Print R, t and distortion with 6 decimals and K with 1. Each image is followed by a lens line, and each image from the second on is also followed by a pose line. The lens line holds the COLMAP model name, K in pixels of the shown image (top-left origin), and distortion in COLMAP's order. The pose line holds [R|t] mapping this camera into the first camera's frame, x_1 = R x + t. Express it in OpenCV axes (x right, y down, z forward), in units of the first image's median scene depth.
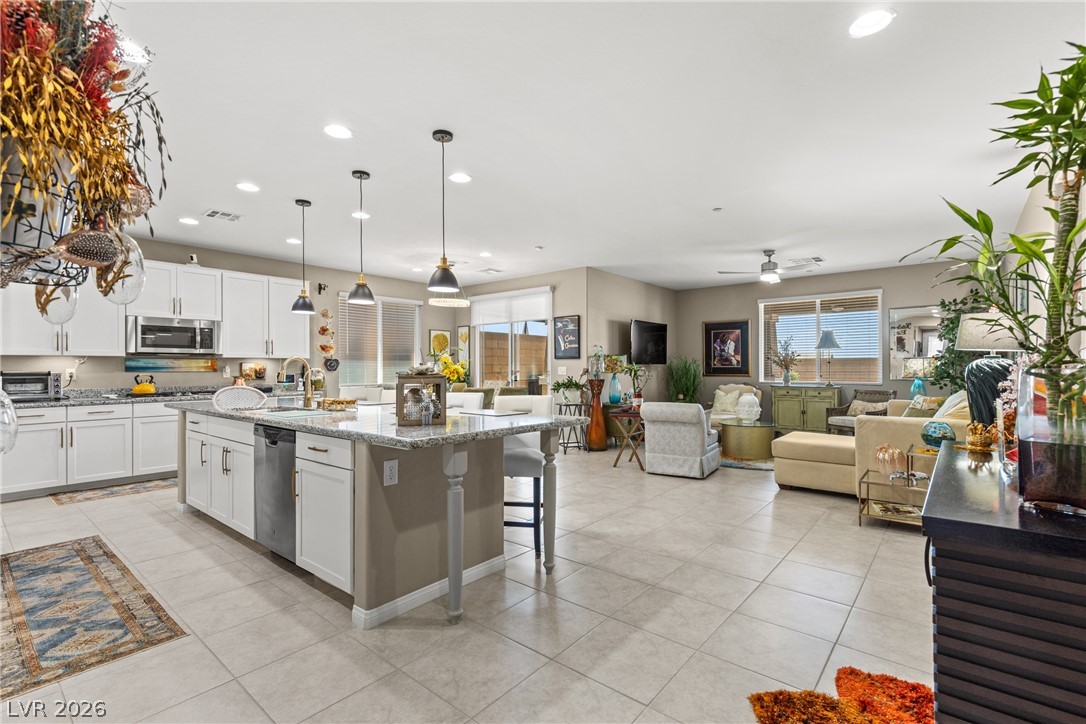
lens RADIAL K [[489.0, 0, 551.0], [0, 489.0, 369.8], [0, 0, 1]] dist [0.009022, -0.002118]
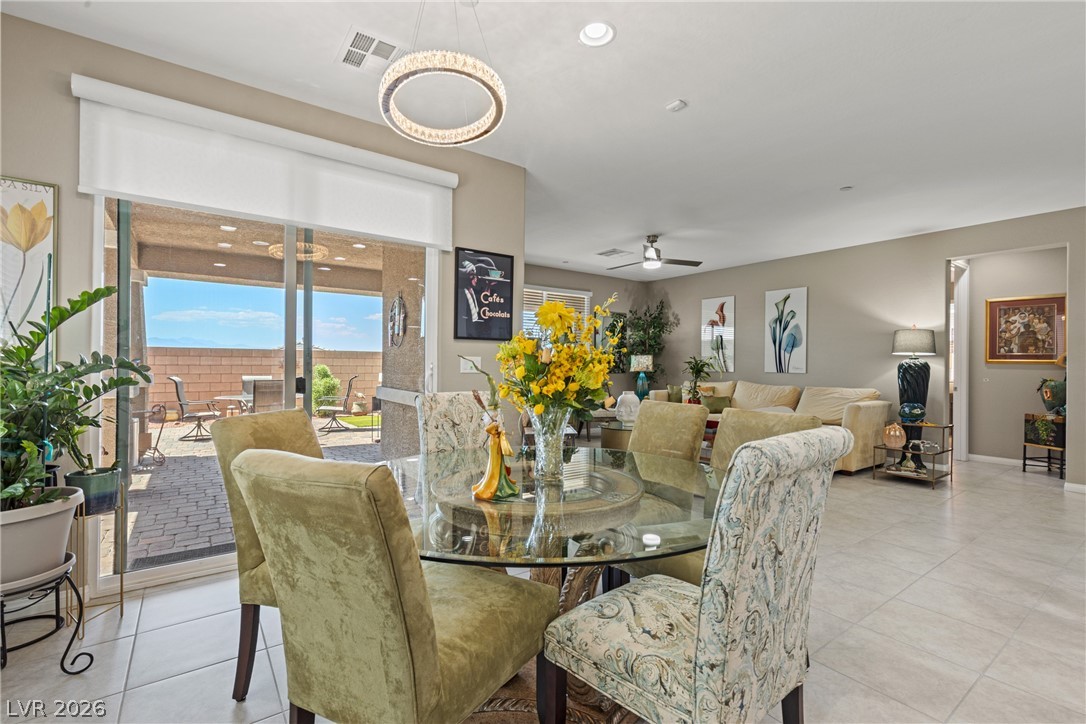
lens RADIAL K [[489.0, 0, 542.7], [0, 489.0, 359.8], [0, 0, 1]] dist [0.009022, -0.002118]
pose [[0.249327, 0.012678, 0.968336, -0.640000], [-0.005531, 0.999917, -0.011667, 0.003368], [-0.968404, -0.002447, 0.249376, 1.257044]]
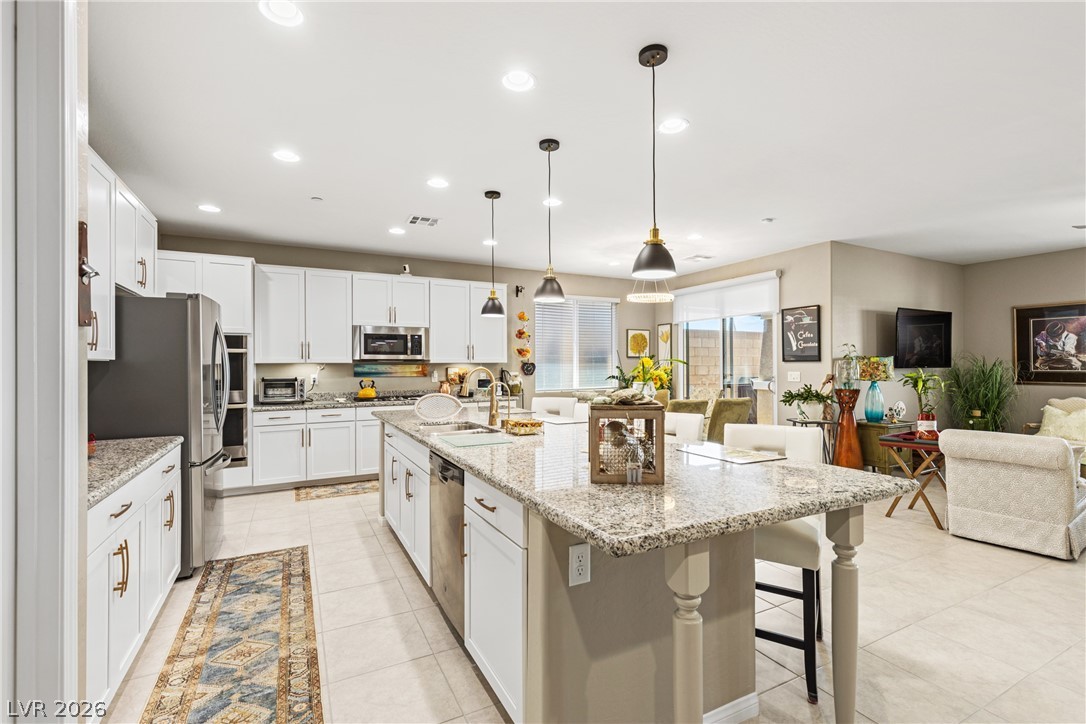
lens RADIAL K [[489.0, 0, 549.4], [0, 489.0, 355.2], [0, 0, 1]] dist [0.009022, -0.002118]
pose [[0.922728, -0.008746, -0.385352, -0.056046], [-0.000706, 0.999703, -0.024380, -0.020070], [0.385450, 0.022769, 0.922448, 0.188881]]
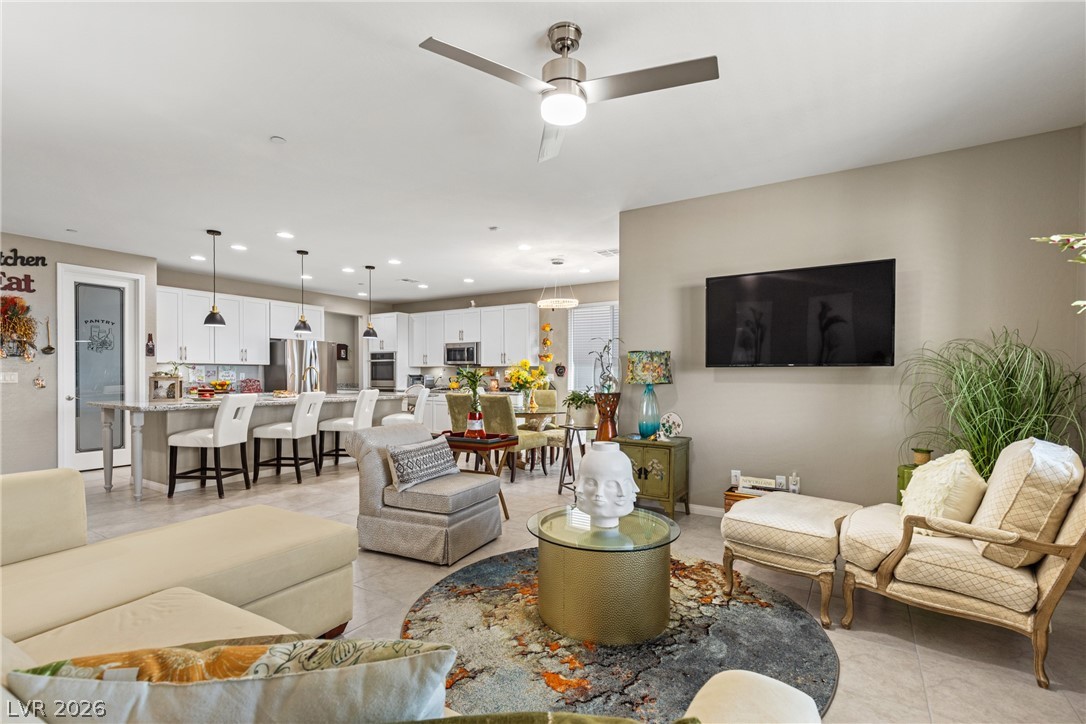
lens RADIAL K [[489.0, 0, 541.7], [0, 489.0, 381.7], [0, 0, 1]] dist [0.009022, -0.002118]
pose [[0.127344, 0.017861, -0.991698, 1.017881], [-0.009989, 0.999810, 0.016724, -0.006413], [0.991808, 0.007776, 0.127499, 1.219746]]
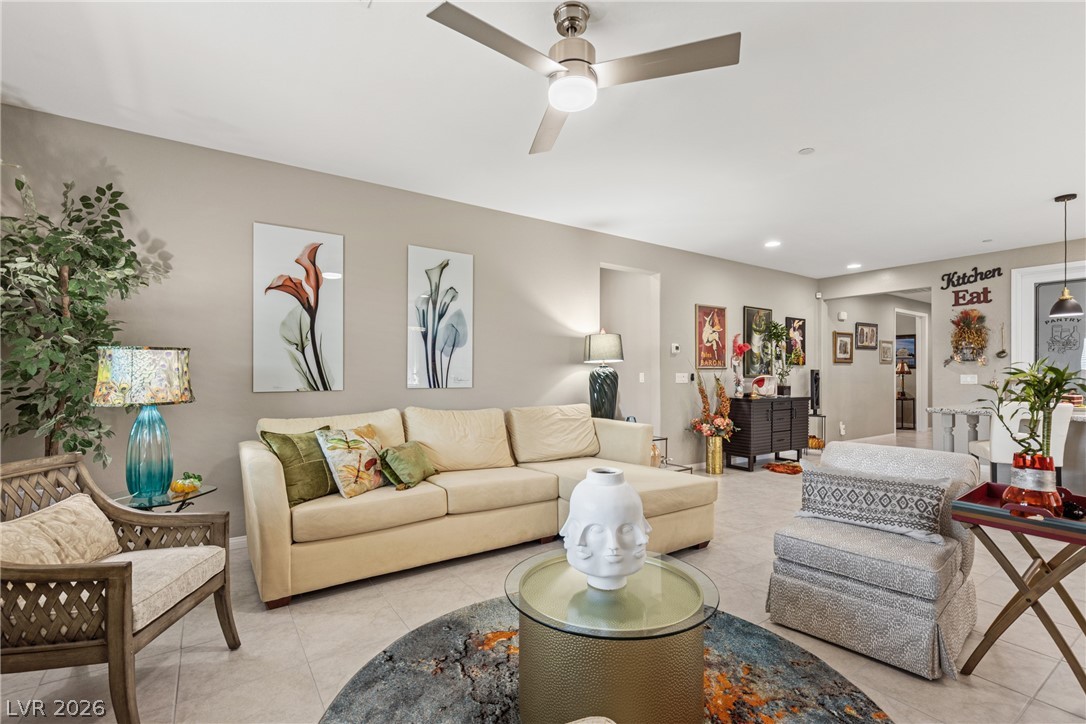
lens RADIAL K [[489.0, 0, 547.3], [0, 489.0, 367.7], [0, 0, 1]] dist [0.009022, -0.002118]
pose [[-0.961545, 0.002578, 0.274635, 0.483785], [0.001149, 0.999985, -0.005361, -0.010027], [-0.274645, -0.004839, -0.961533, 1.702427]]
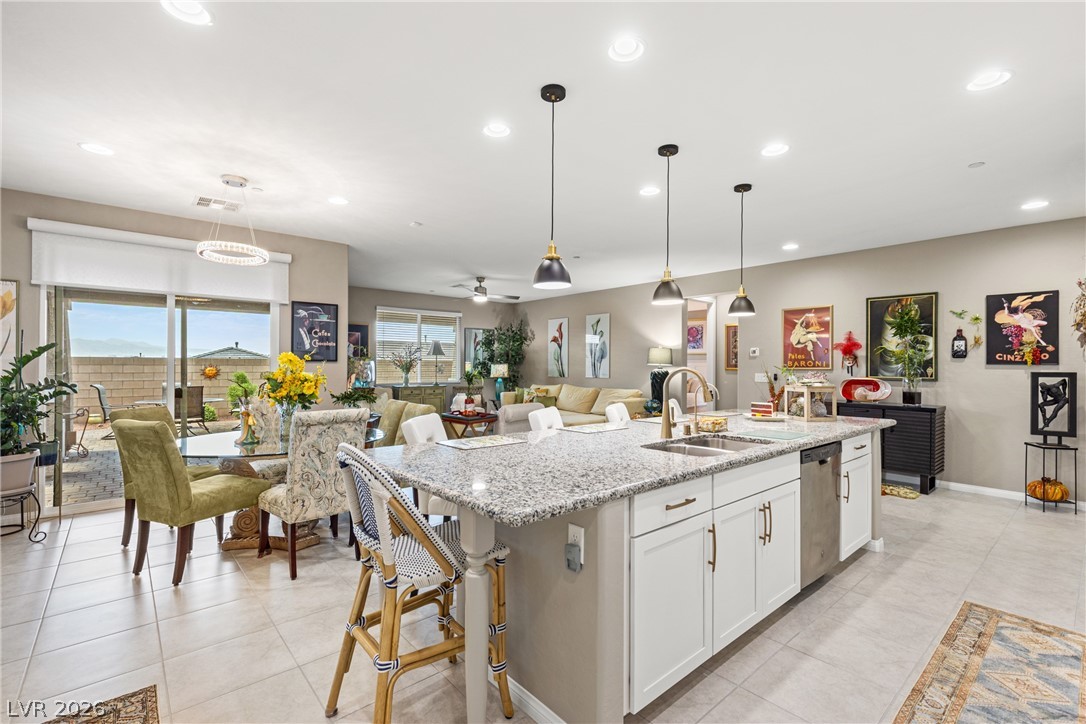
lens RADIAL K [[489.0, 0, 544.8], [0, 489.0, 361.3], [0, 0, 1]] dist [0.009022, -0.002118]
pose [[0.161386, 0.010609, 0.986834, -0.964702], [0.000355, 0.999942, -0.010808, -0.021906], [-0.986891, 0.002095, 0.161372, 0.831553]]
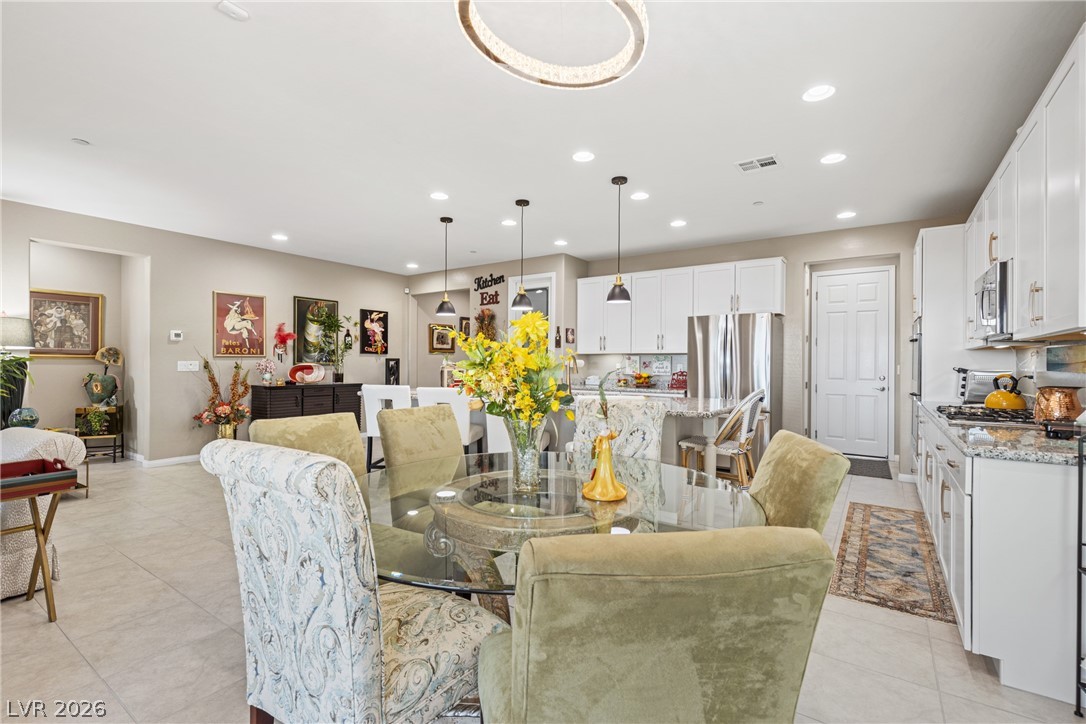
lens RADIAL K [[489.0, 0, 550.7], [0, 489.0, 360.6], [0, 0, 1]] dist [0.009022, -0.002118]
pose [[-0.995512, -0.002622, -0.094603, -0.263180], [-0.002828, 0.999994, 0.002038, -0.008571], [0.094597, 0.002297, -0.995513, 1.712179]]
